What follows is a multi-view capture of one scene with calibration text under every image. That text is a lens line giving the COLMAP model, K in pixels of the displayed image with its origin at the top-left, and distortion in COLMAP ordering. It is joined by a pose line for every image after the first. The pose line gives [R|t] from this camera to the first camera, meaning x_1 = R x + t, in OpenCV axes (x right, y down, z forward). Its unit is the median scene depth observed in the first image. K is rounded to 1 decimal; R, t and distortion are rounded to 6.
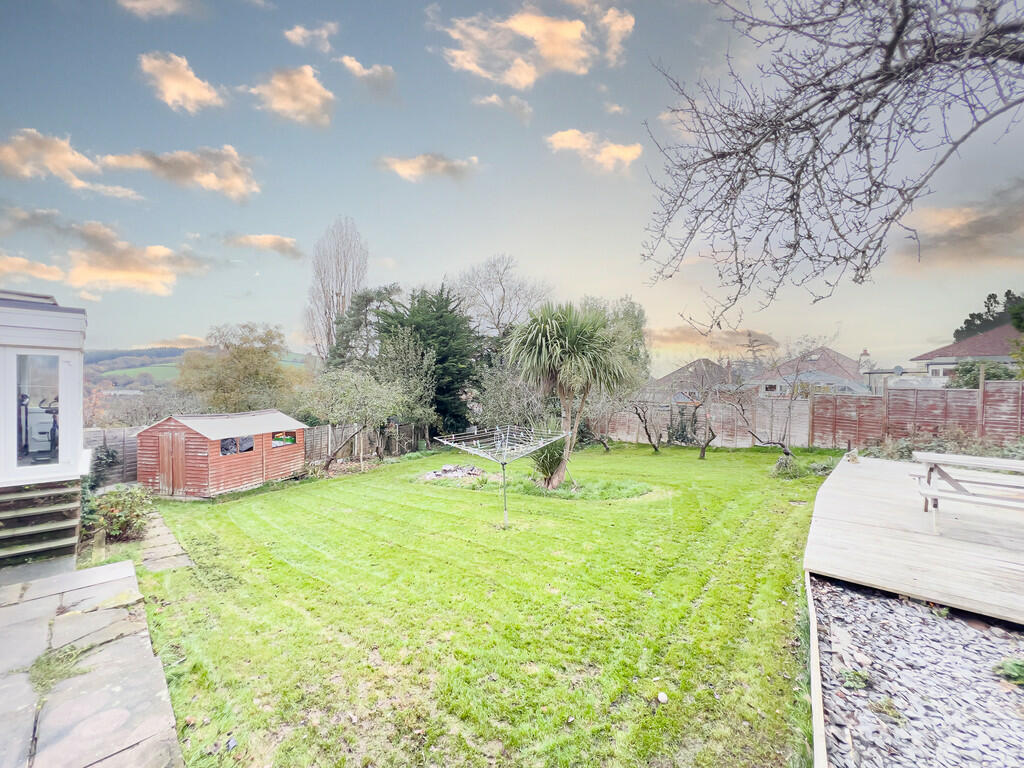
lens RADIAL K [[417.6, 0, 519.1], [0, 417.6, 388.4], [0, 0, 1]] dist [-0.001792, 0.000258]
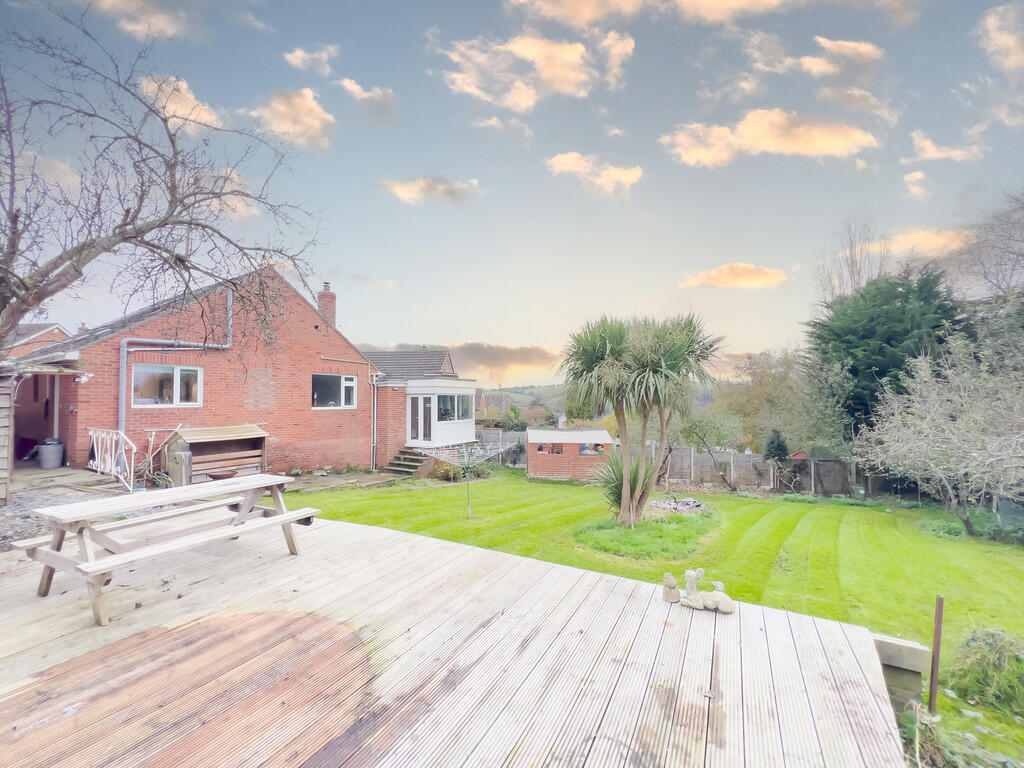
lens RADIAL K [[417.6, 0, 505.5], [0, 417.6, 385.6], [0, 0, 1]] dist [-0.001792, 0.000258]
pose [[0.220919, -0.054373, -0.973775, 0.824931], [-0.012676, 0.998200, -0.058612, -0.003003], [0.975210, 0.025293, 0.219832, 0.521732]]
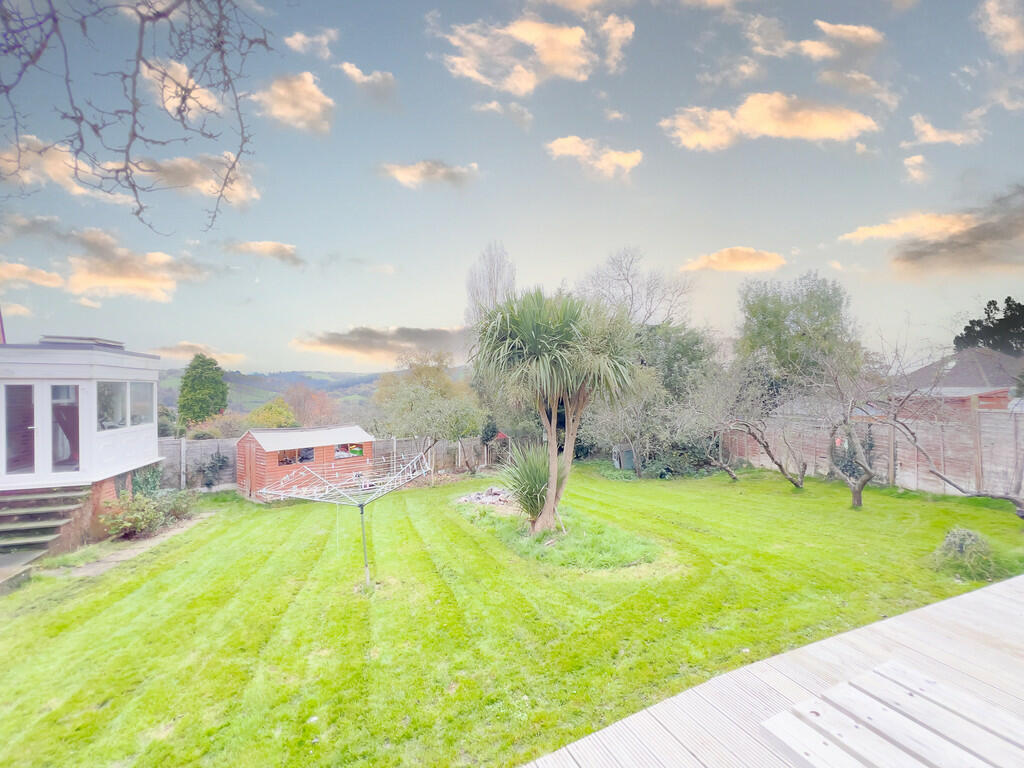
lens RADIAL K [[417.6, 0, 508.8], [0, 417.6, 387.0], [0, 0, 1]] dist [-0.001792, 0.000258]
pose [[0.890120, -0.029396, -0.454778, 0.360562], [0.018213, 0.999415, -0.028953, -0.007146], [0.455363, 0.017489, 0.890134, 0.276660]]
